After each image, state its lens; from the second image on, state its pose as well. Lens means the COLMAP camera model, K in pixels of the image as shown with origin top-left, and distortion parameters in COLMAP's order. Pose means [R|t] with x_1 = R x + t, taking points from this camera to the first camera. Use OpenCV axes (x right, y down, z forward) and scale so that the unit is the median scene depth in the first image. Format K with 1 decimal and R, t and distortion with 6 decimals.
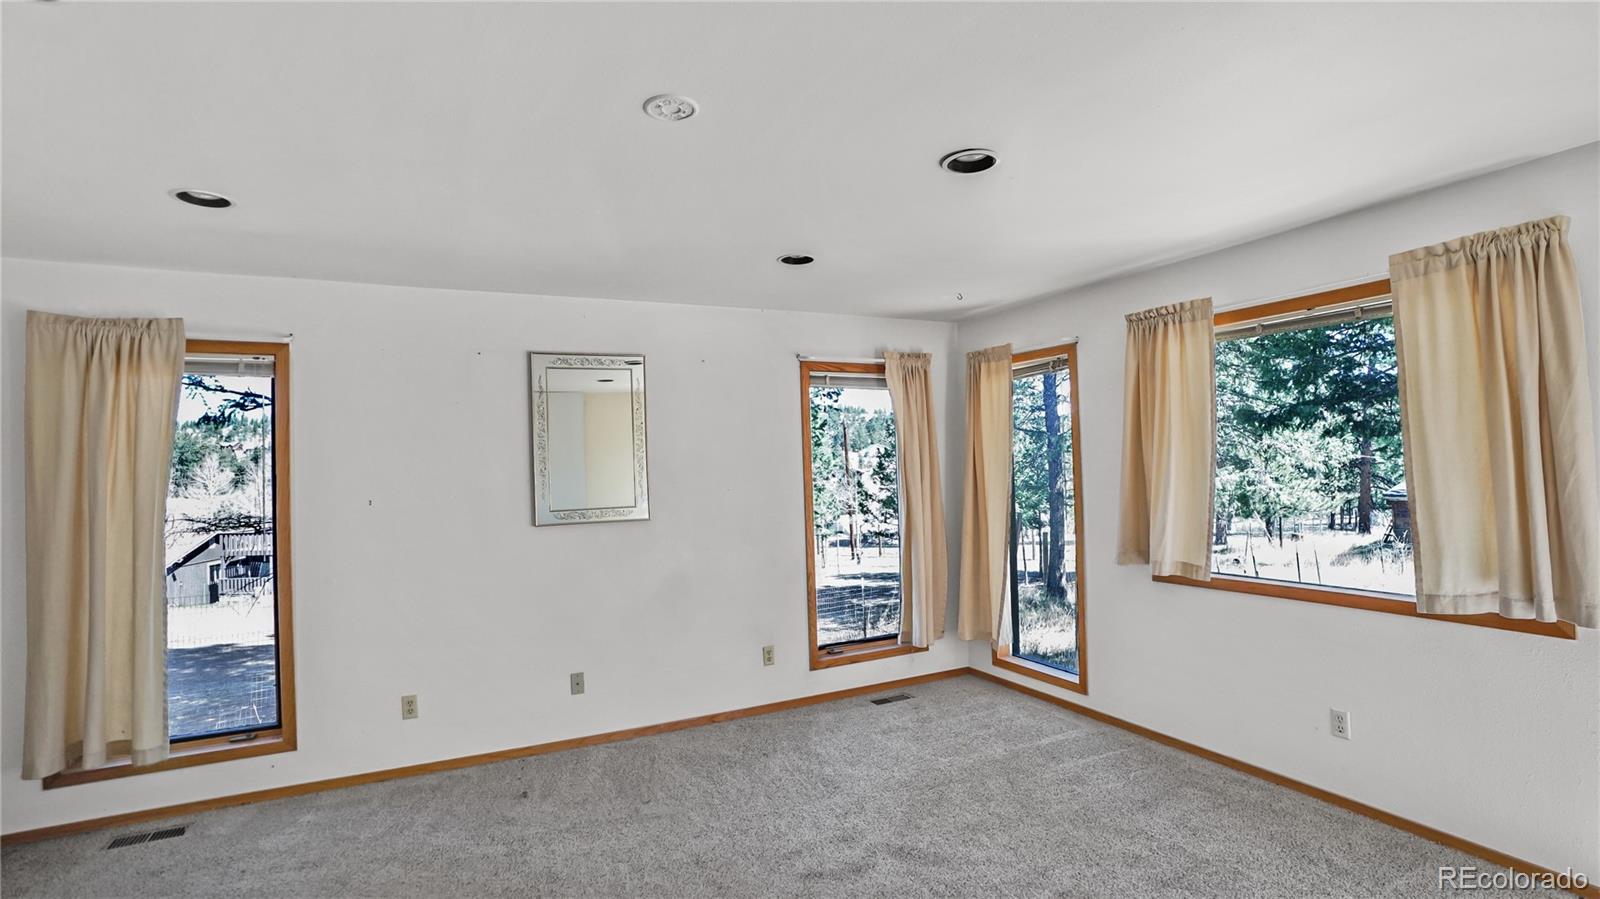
lens RADIAL K [[736.8, 0, 793.9], [0, 736.8, 448.6], [0, 0, 1]] dist [-0.074102, 0.030165]
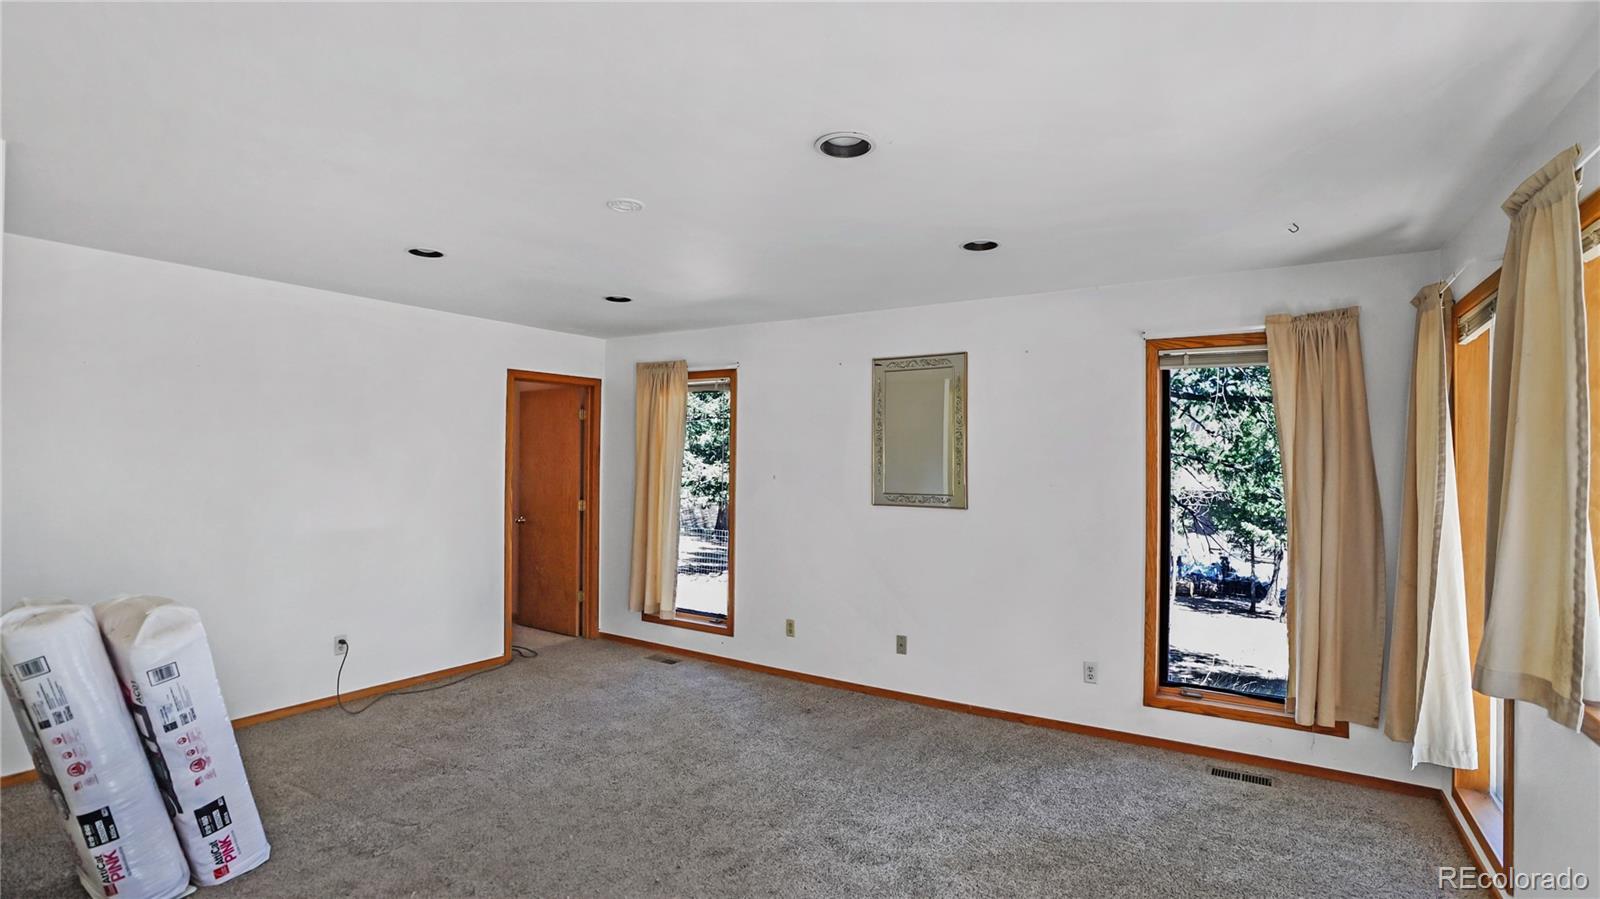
lens RADIAL K [[736.8, 0, 793.9], [0, 736.8, 448.6], [0, 0, 1]] dist [-0.074102, 0.030165]
pose [[0.519535, 0.024812, -0.854089, 0.634294], [-0.003306, 0.999629, 0.027029, -0.019028], [0.854443, -0.011219, 0.519425, 0.273699]]
